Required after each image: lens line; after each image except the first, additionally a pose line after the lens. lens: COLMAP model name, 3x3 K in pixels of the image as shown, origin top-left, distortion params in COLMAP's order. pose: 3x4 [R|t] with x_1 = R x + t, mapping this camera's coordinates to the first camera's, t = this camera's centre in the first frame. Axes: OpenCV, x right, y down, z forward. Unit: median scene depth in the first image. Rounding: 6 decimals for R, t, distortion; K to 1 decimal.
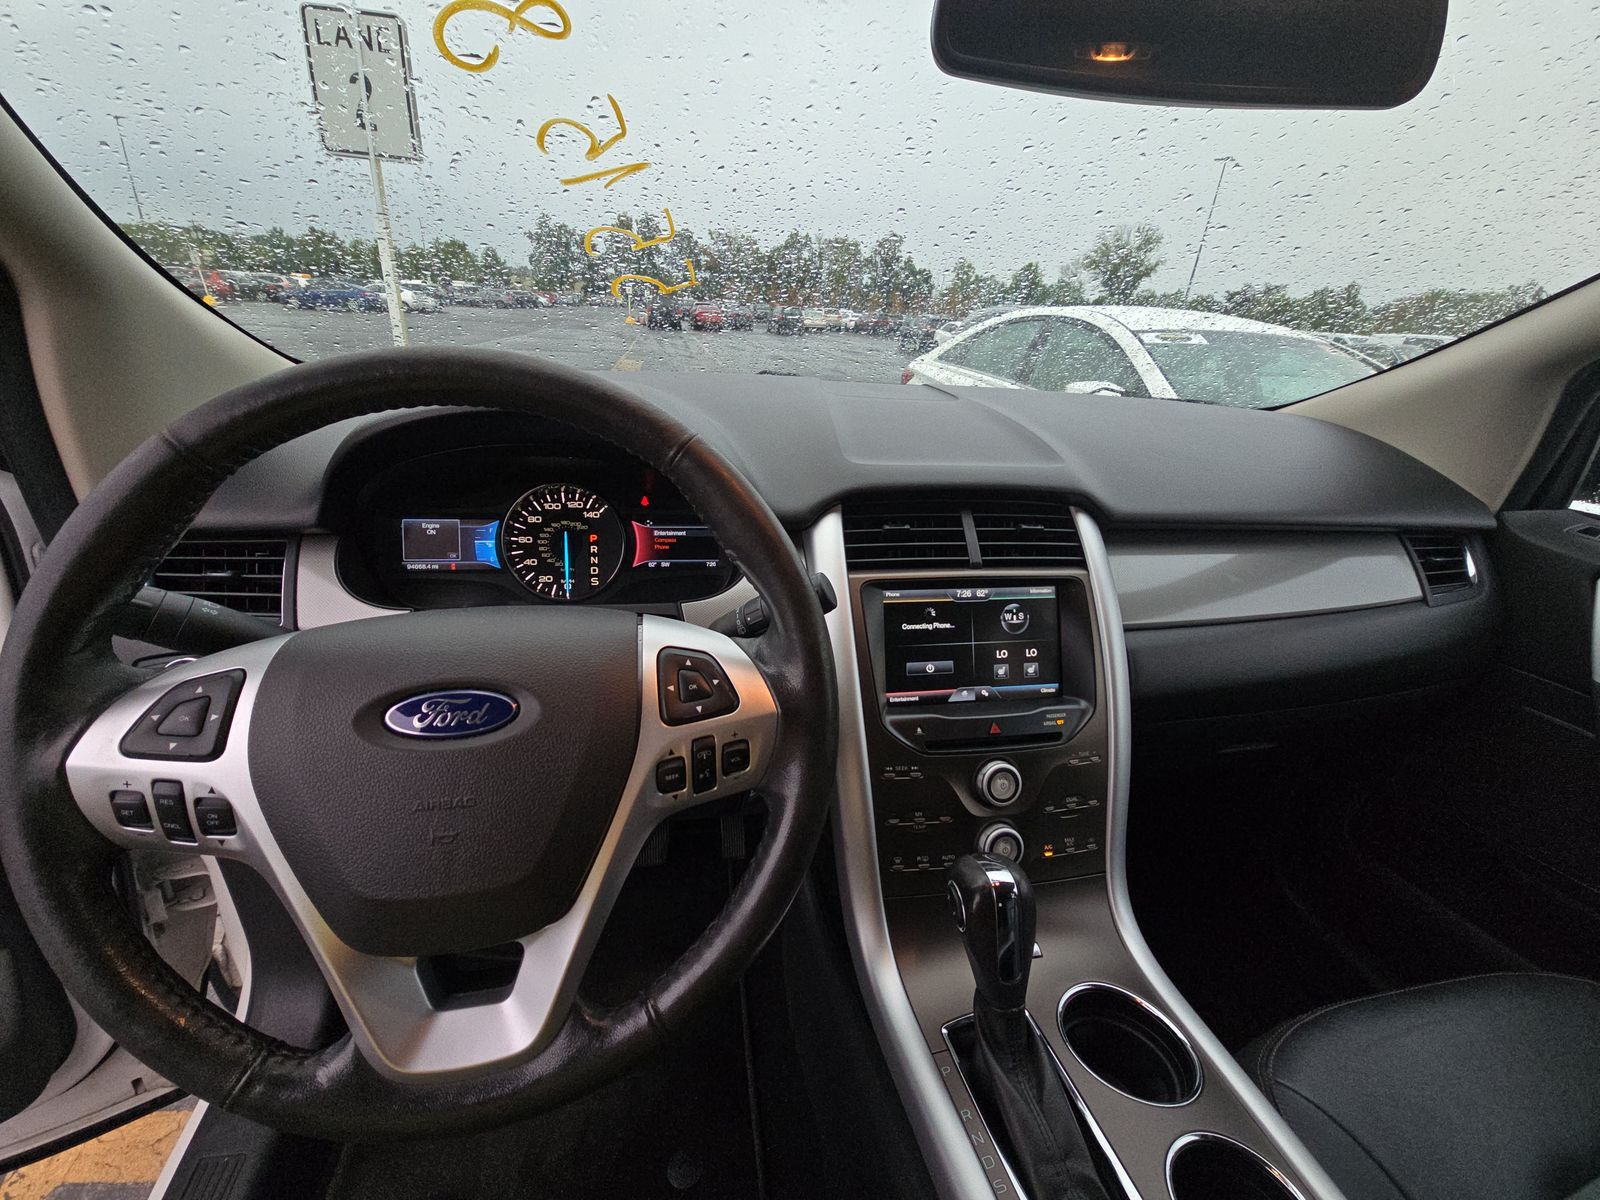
lens RADIAL K [[638.9, 0, 804.1], [0, 638.9, 606.9], [0, 0, 1]] dist [0.002729, 0.000089]
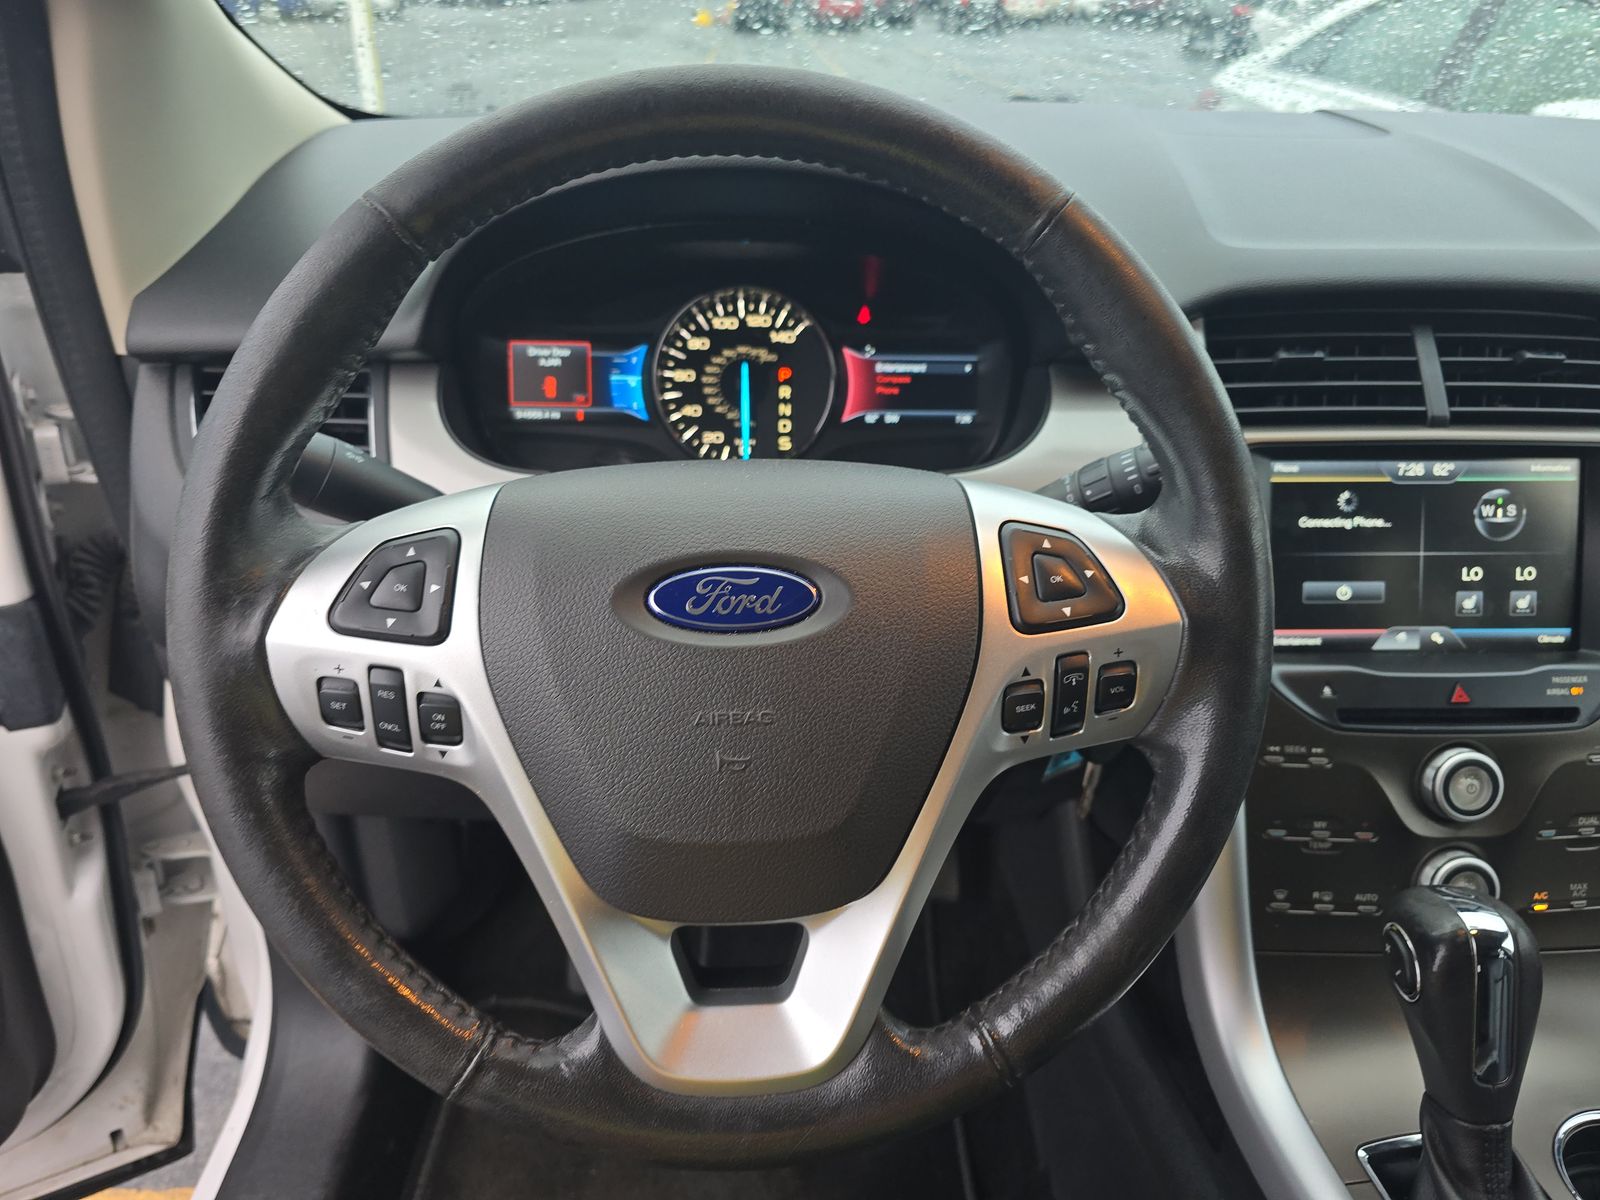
lens RADIAL K [[1089.2, 0, 796.1], [0, 1089.2, 604.0], [0, 0, 1]] dist [0.069291, -0.079532]
pose [[0.988508, 0.037394, -0.146468, -0.160910], [-0.026607, 0.996834, 0.074924, 0.042440], [0.148806, -0.070166, 0.986374, -0.102986]]
